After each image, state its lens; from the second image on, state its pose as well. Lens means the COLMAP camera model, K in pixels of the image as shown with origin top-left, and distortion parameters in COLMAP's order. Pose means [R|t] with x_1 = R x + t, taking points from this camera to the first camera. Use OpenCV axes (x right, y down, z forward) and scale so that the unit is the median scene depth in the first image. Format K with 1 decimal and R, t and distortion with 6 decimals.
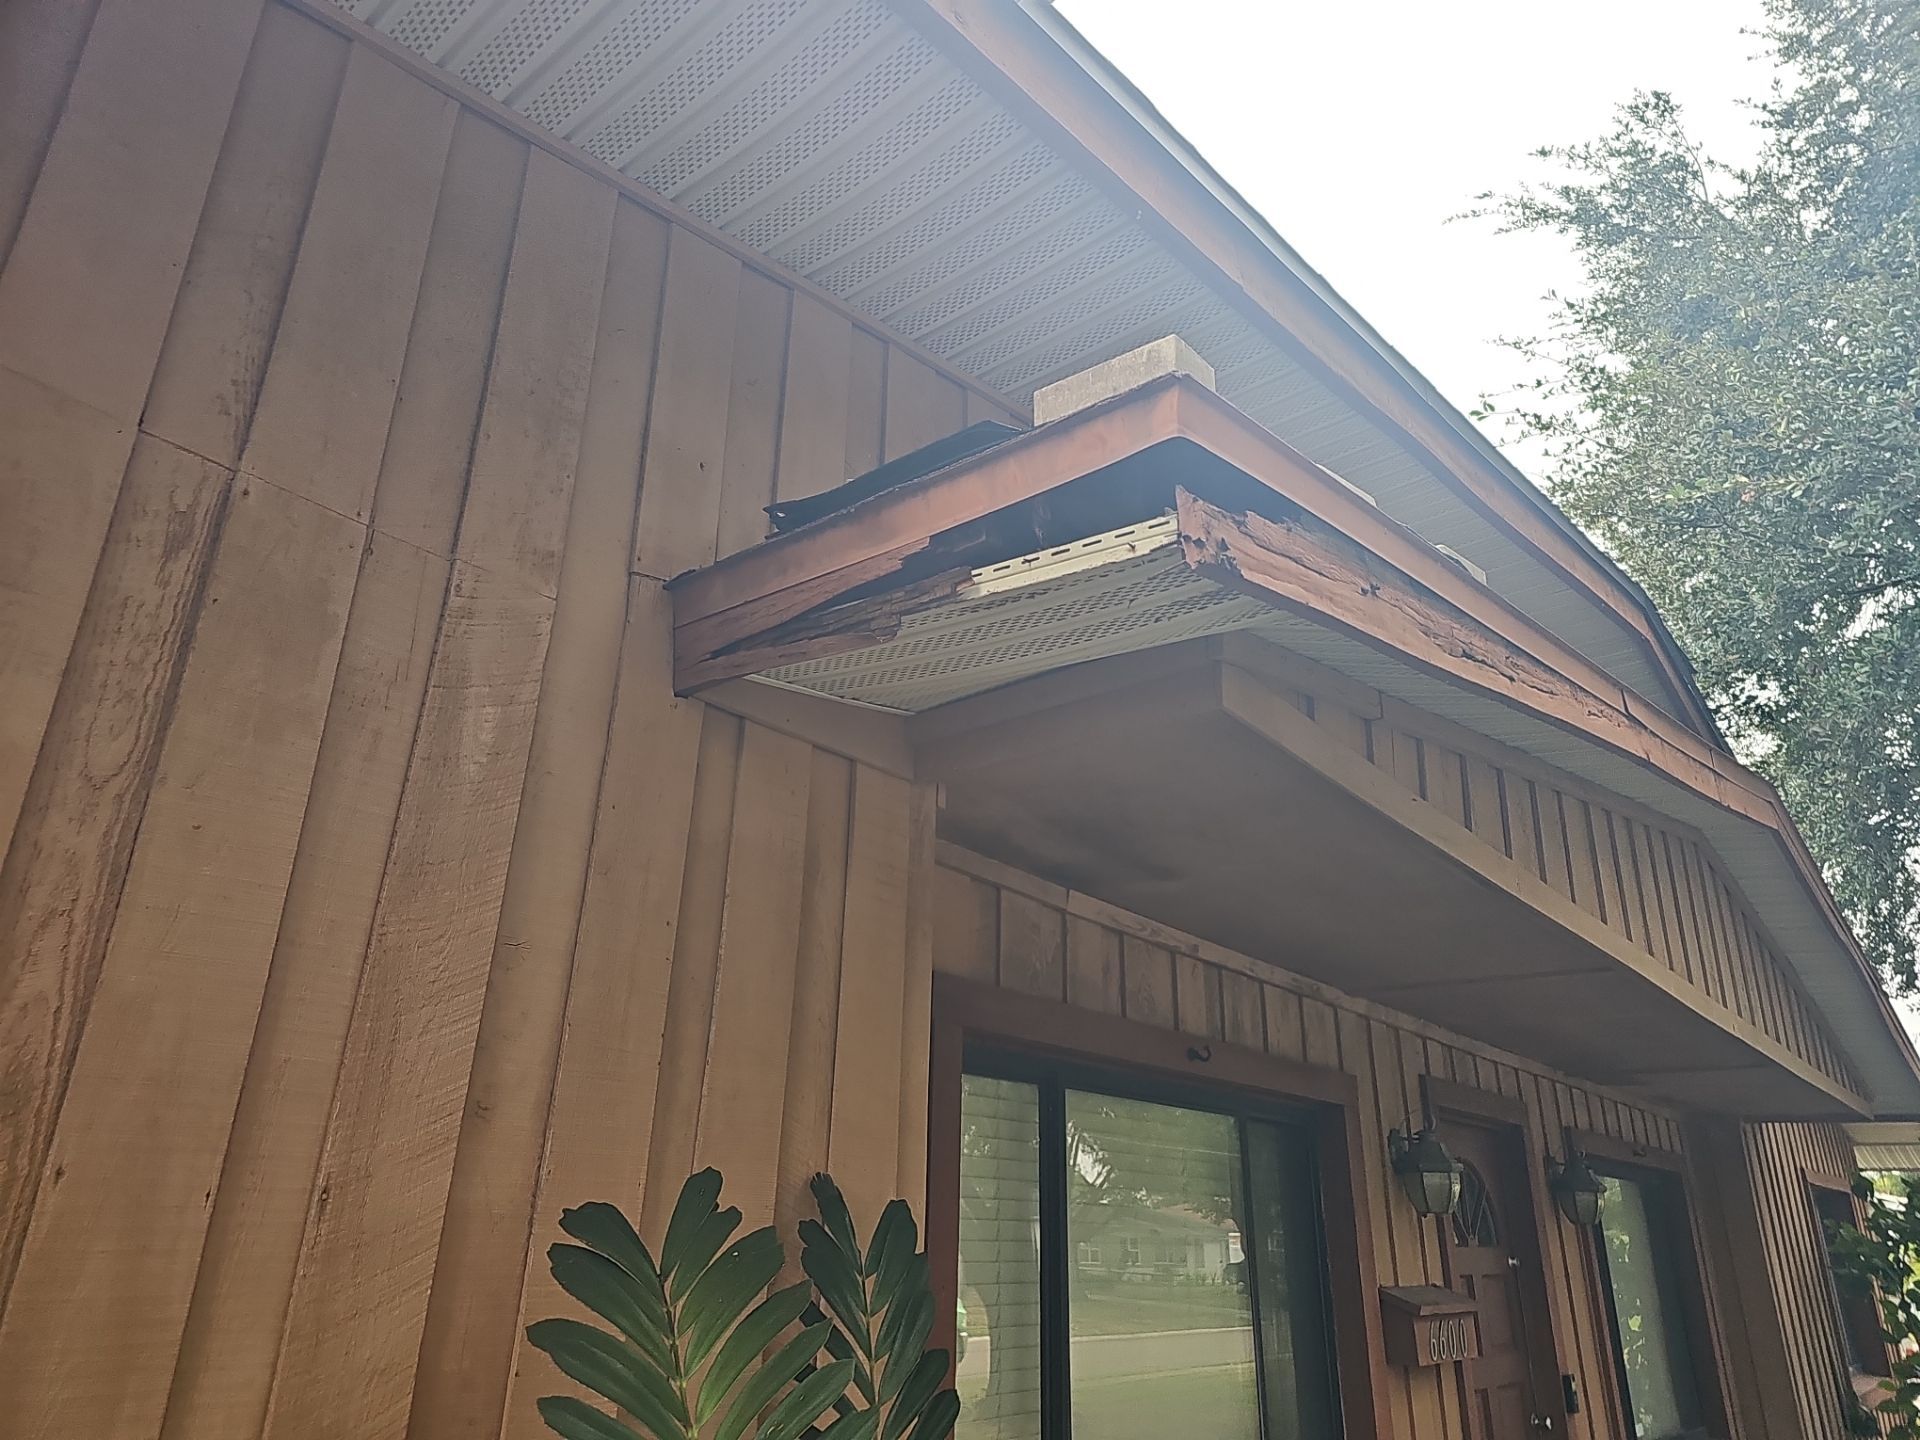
lens RADIAL K [[1267.7, 0, 981.4], [0, 1267.7, 717.0], [0, 0, 1]] dist [0.077134, -0.060368]
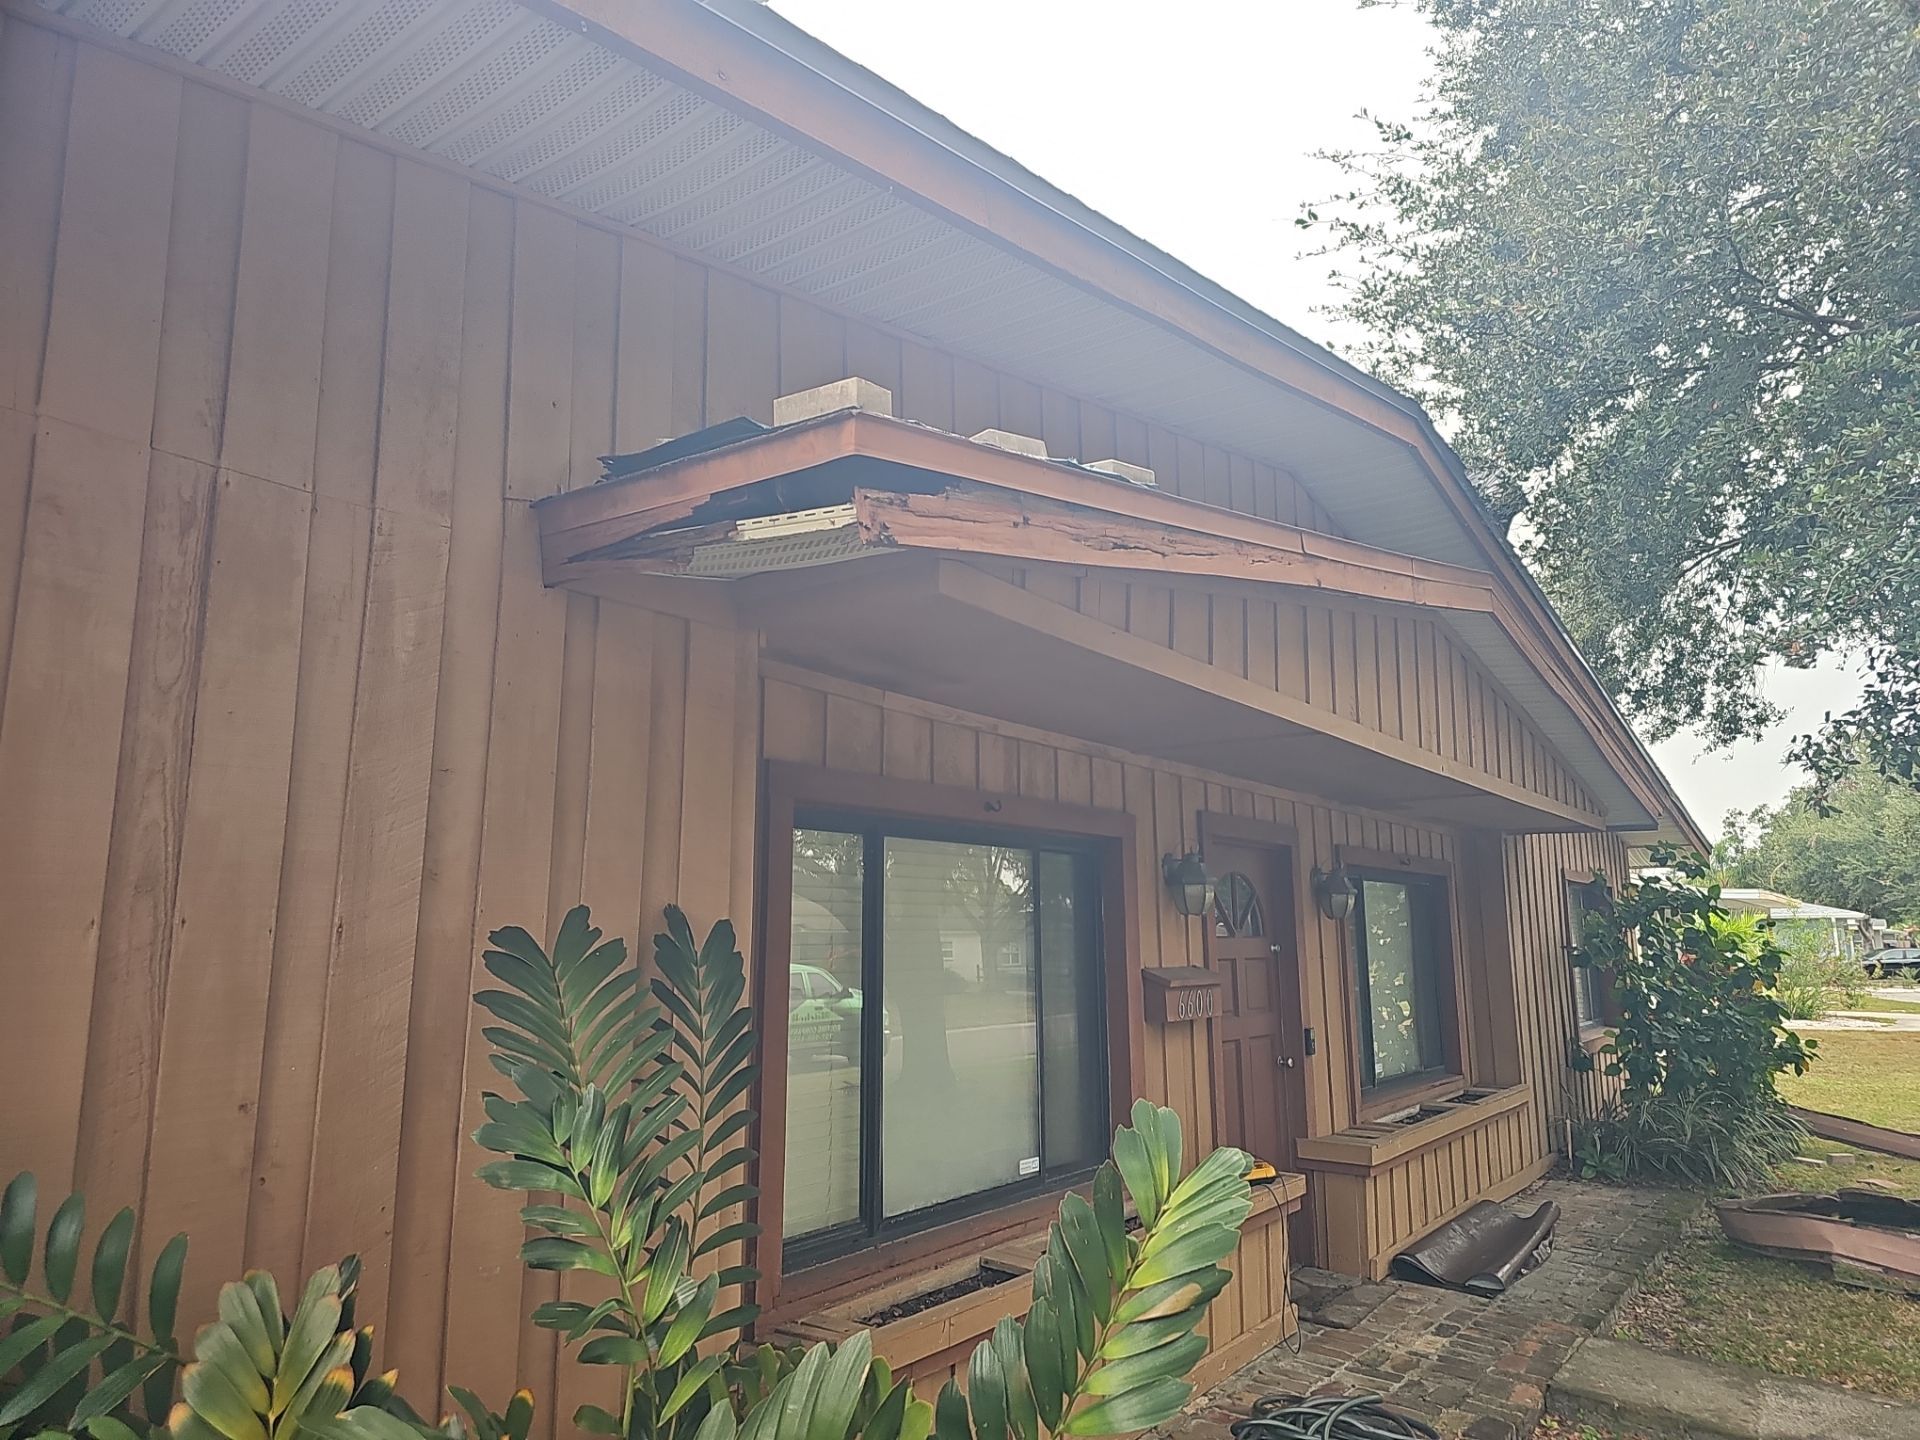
lens RADIAL K [[1268.4, 0, 981.6], [0, 1268.4, 717.9], [0, 0, 1]] dist [0.097111, -0.069166]
pose [[0.998744, -0.015428, 0.047671, 0.170855], [0.005038, 0.977512, 0.210819, -0.173048], [-0.049852, -0.210314, 0.976362, -0.434691]]
